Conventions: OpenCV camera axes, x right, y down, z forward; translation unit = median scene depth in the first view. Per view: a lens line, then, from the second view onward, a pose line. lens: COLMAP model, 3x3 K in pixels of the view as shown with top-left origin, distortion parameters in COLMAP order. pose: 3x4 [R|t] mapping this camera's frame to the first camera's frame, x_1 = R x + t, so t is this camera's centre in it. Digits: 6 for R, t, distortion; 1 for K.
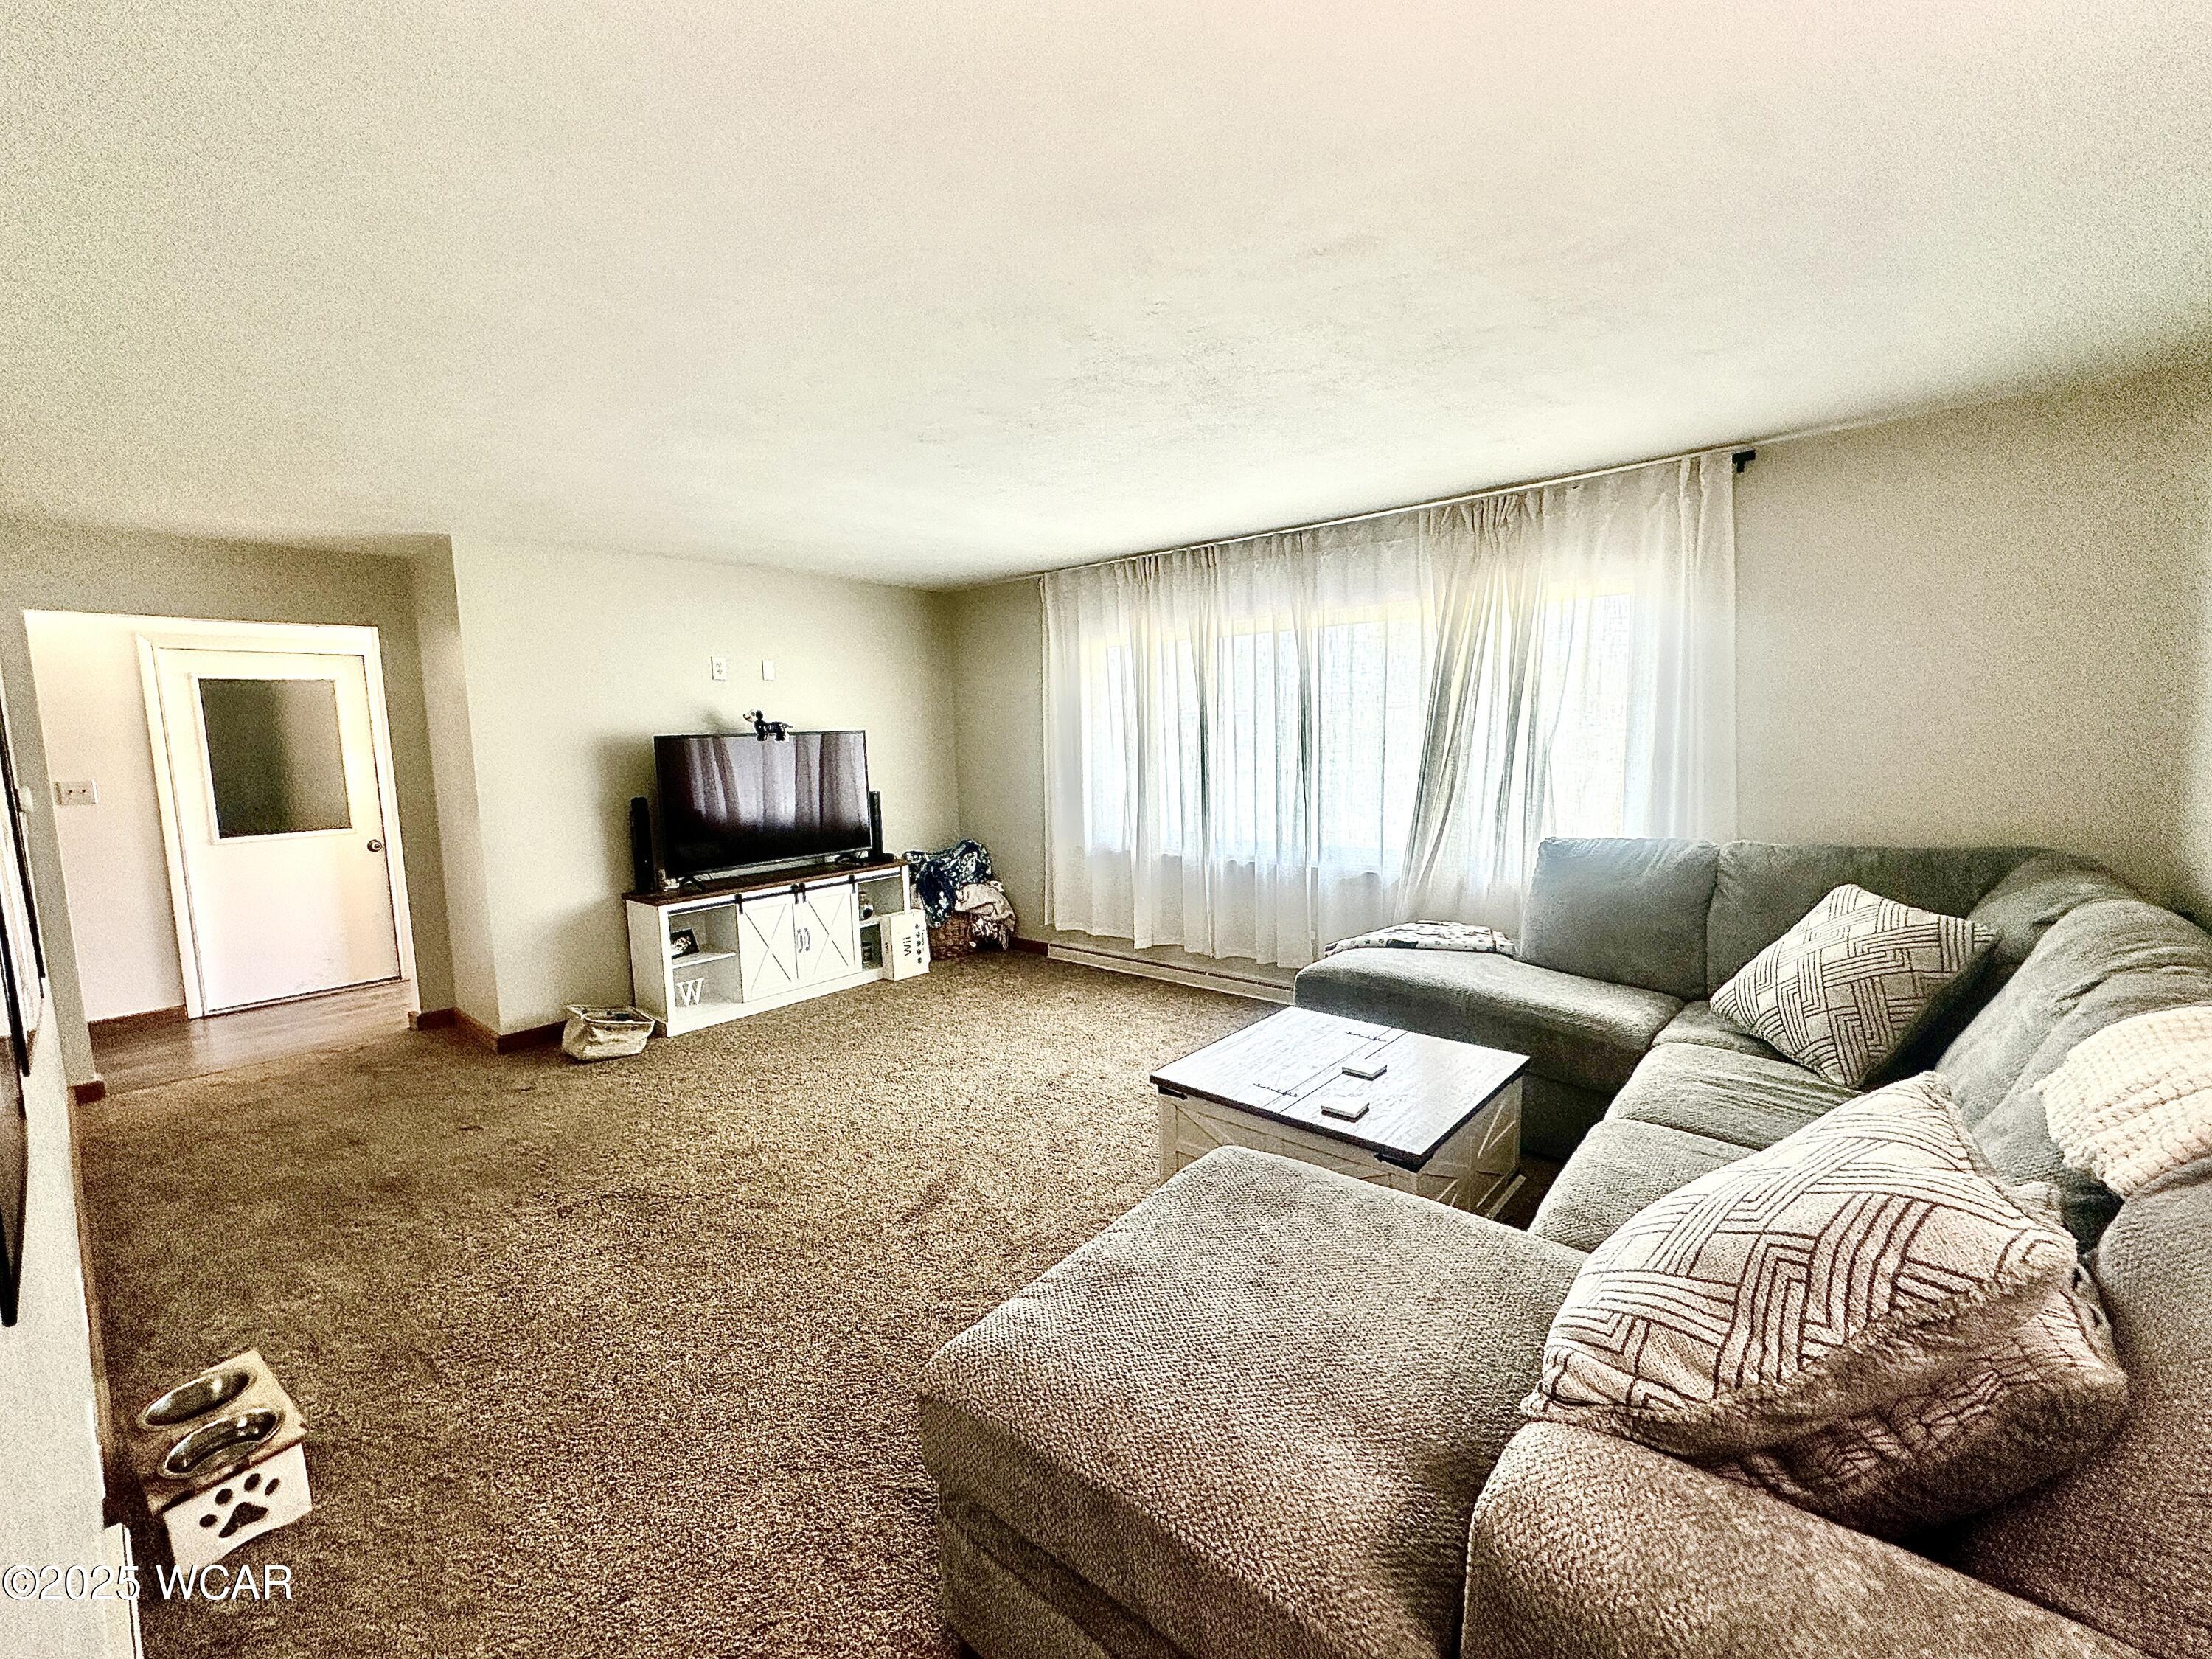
lens RADIAL K [[884.3, 0, 1106.0], [0, 884.3, 829.5], [0, 0, 1]] dist [-0.001638, 0.000145]
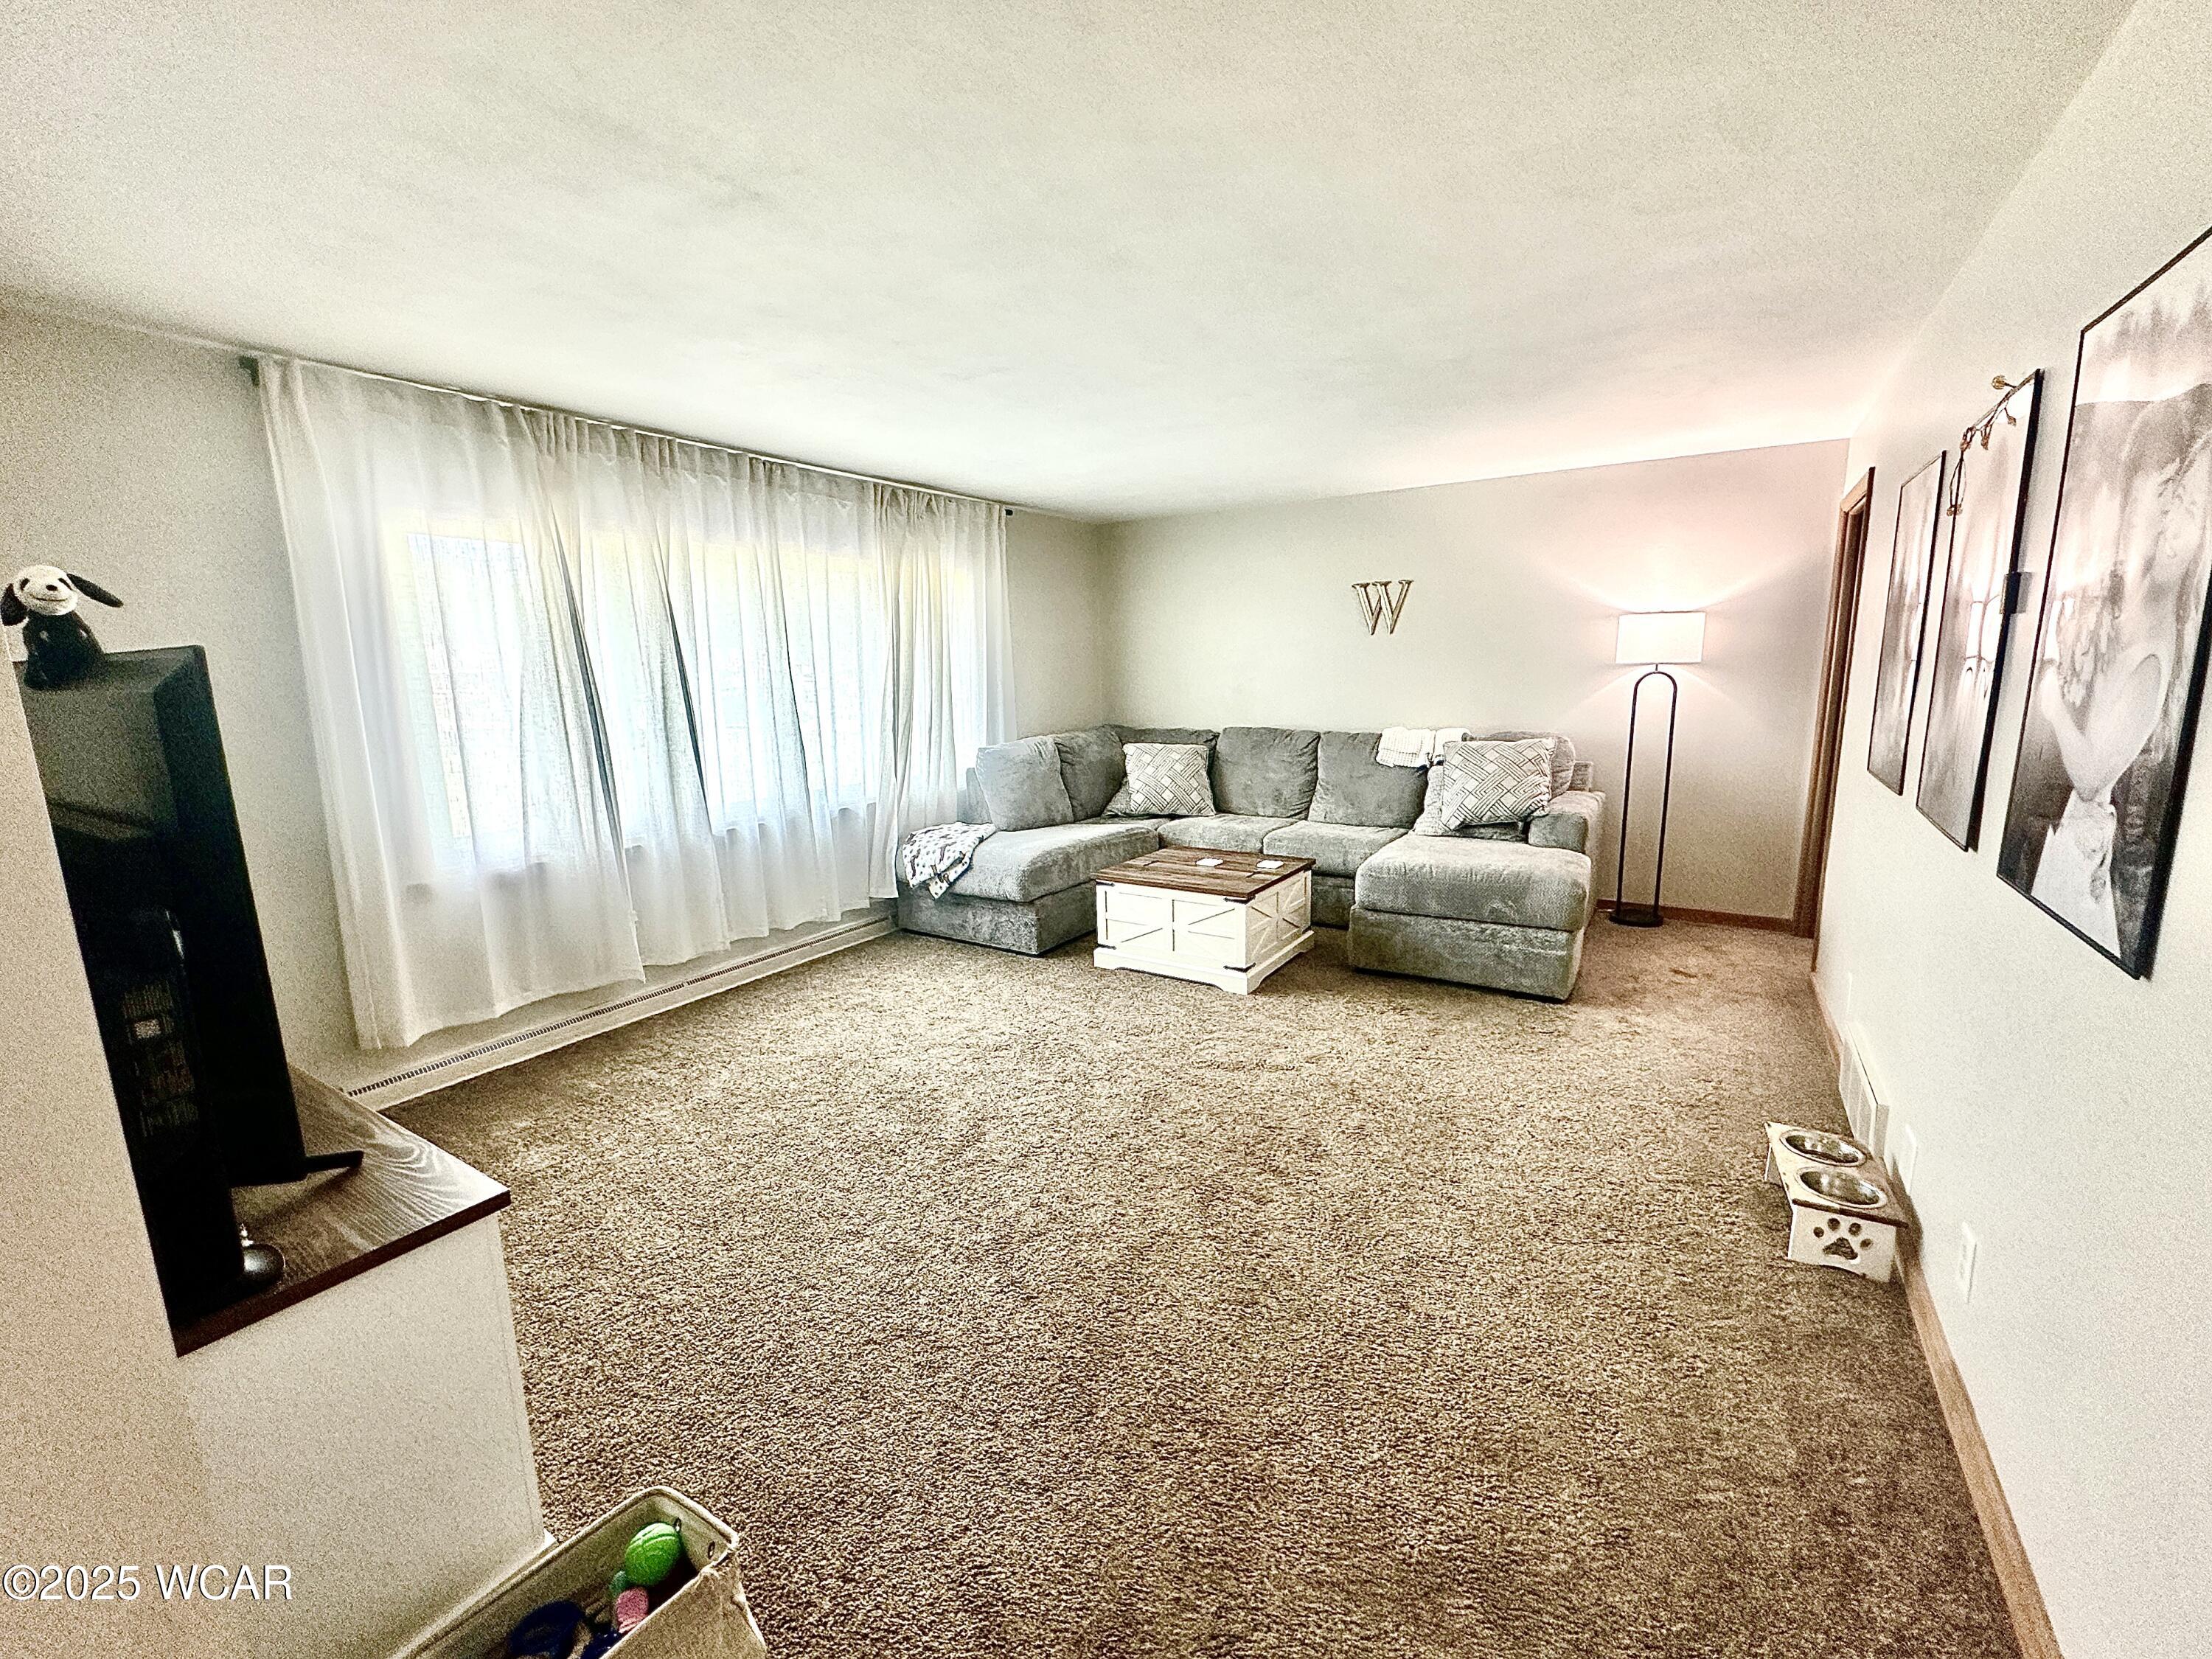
lens RADIAL K [[884.3, 0, 1106.0], [0, 884.3, 829.5], [0, 0, 1]] dist [-0.001638, 0.000145]
pose [[-0.142567, -0.147706, 0.978702, -0.743894], [0.140196, 0.975820, 0.167693, -0.056543], [-0.979806, 0.161118, -0.118411, 0.748913]]
